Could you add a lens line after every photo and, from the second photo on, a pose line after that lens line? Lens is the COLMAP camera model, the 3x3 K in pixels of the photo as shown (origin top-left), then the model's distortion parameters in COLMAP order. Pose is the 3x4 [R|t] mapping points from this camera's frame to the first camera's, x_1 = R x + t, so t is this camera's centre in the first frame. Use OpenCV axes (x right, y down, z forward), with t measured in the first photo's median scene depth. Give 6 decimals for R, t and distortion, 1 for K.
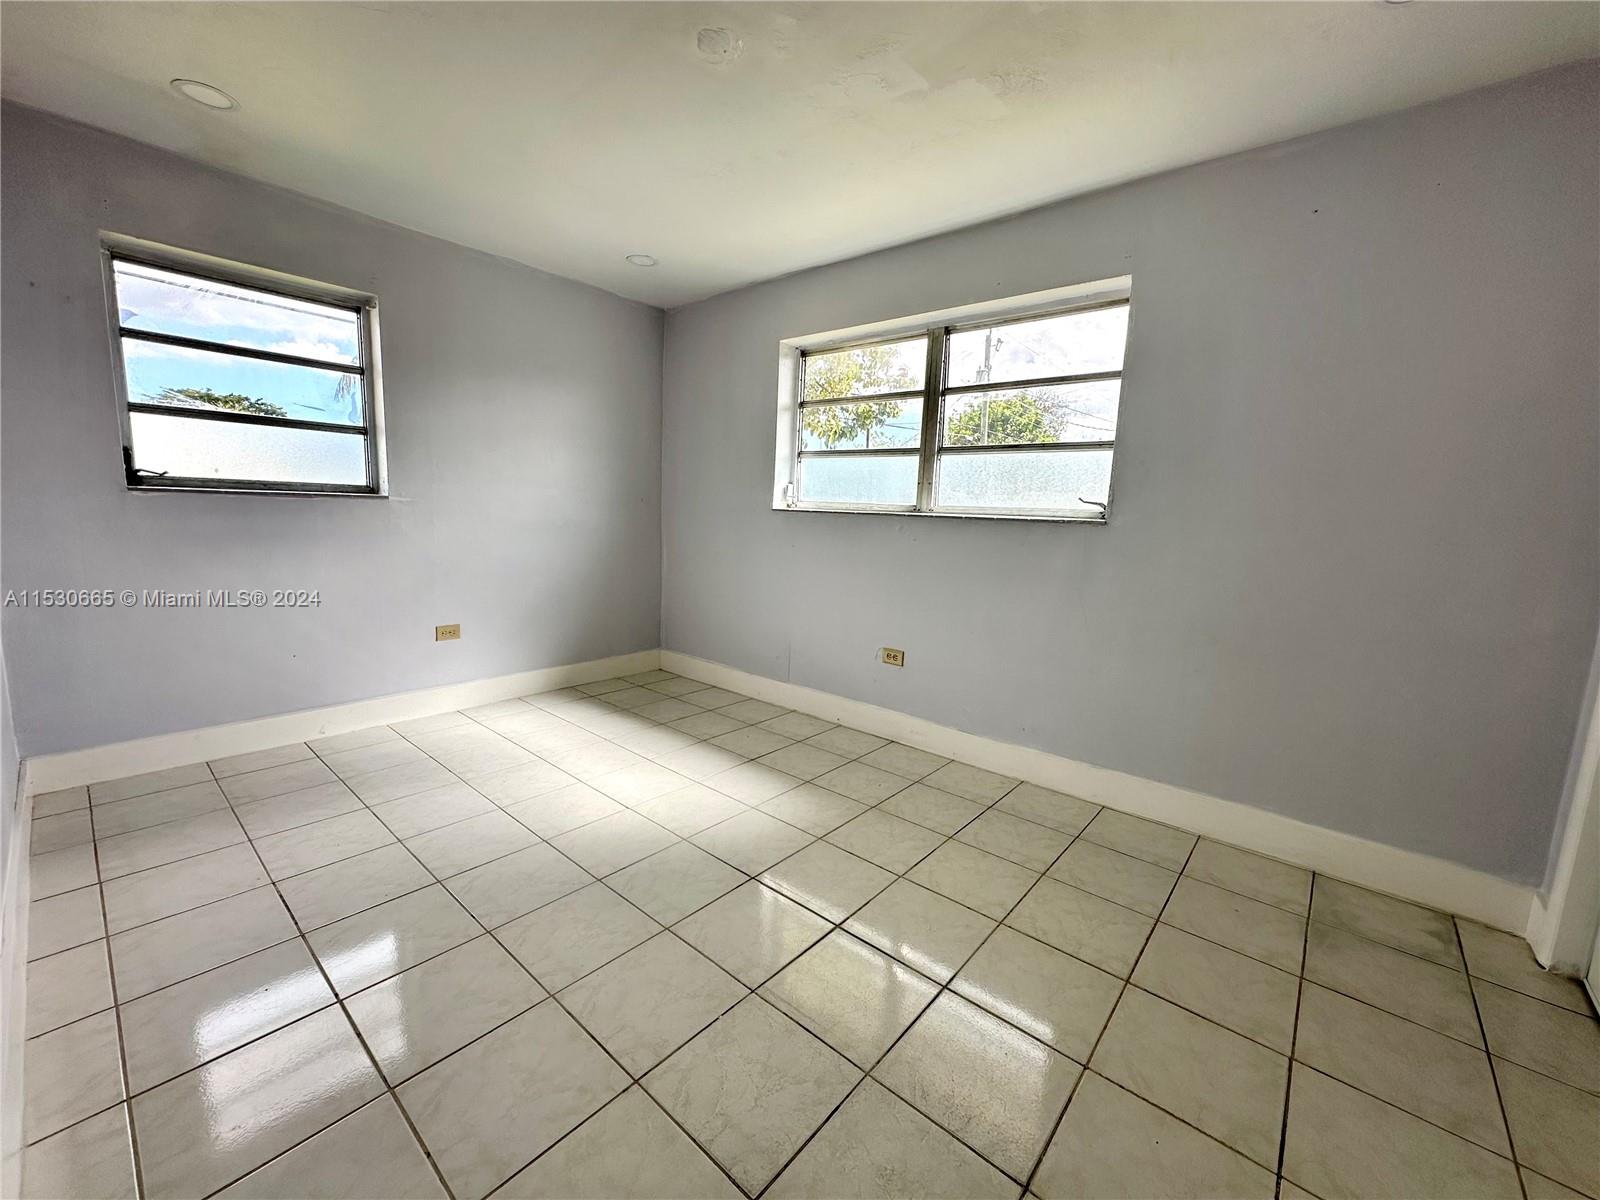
lens RADIAL K [[640.2, 0, 800.0], [0, 640.2, 600.0], [0, 0, 1]] dist [-0.000127, 0.000259]
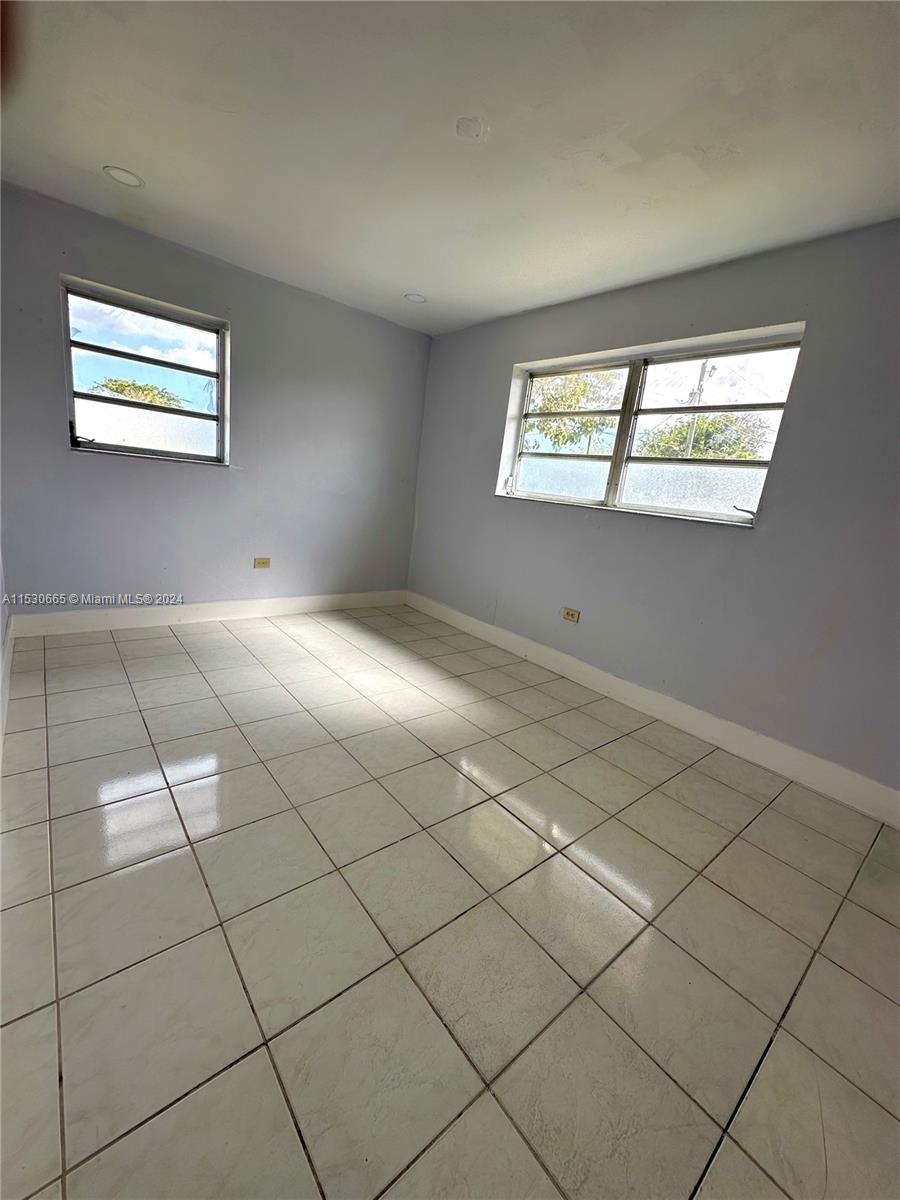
lens RADIAL K [[479.5, 0, 449.6], [0, 479.5, 599.0], [0, 0, 1]] dist [-0.000218, 0.000203]
pose [[0.982956, 0.110481, -0.146939, 0.045393], [-0.098593, 0.991415, 0.085885, -0.004550], [0.155166, -0.069934, 0.985410, -0.016800]]
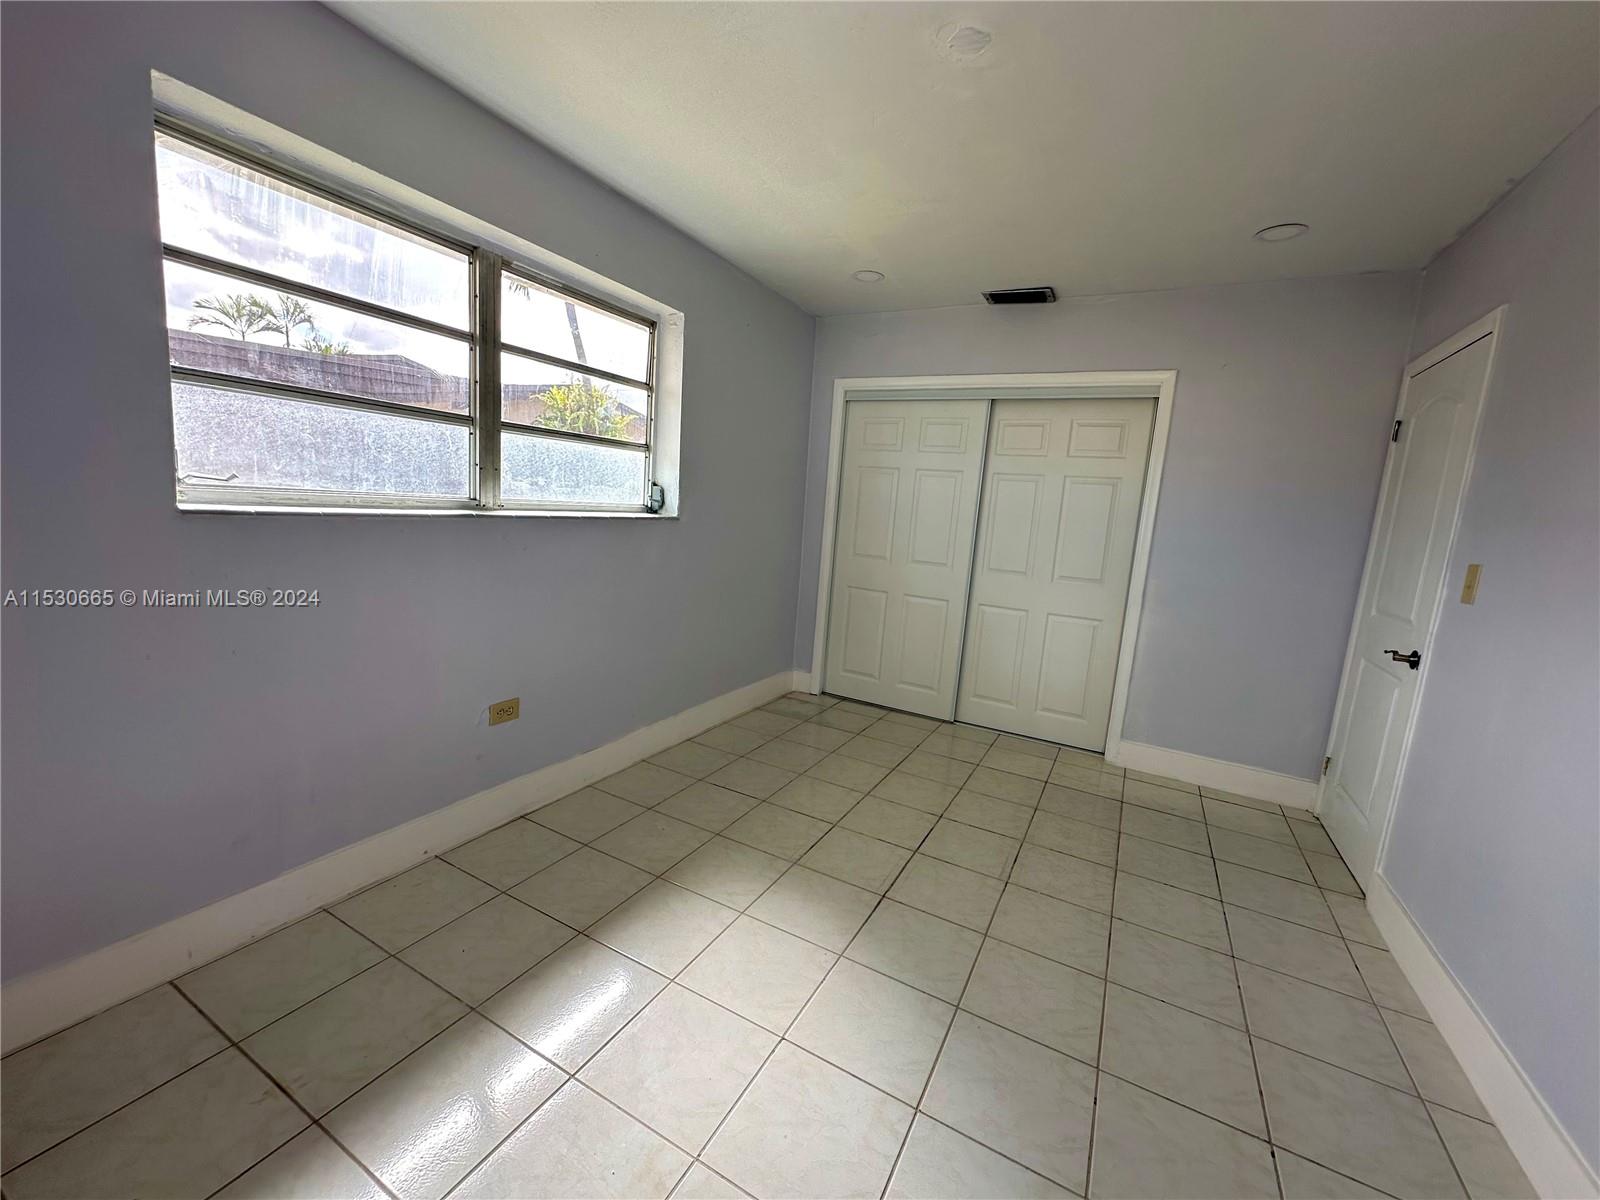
lens RADIAL K [[639.4, 0, 804.4], [0, 639.4, 599.1], [0, 0, 1]] dist [-0.000218, 0.000203]
pose [[-0.209344, -0.202584, 0.956627, -0.672154], [0.059978, 0.973802, 0.219347, -0.197554], [-0.976001, 0.103296, -0.191709, 0.902363]]
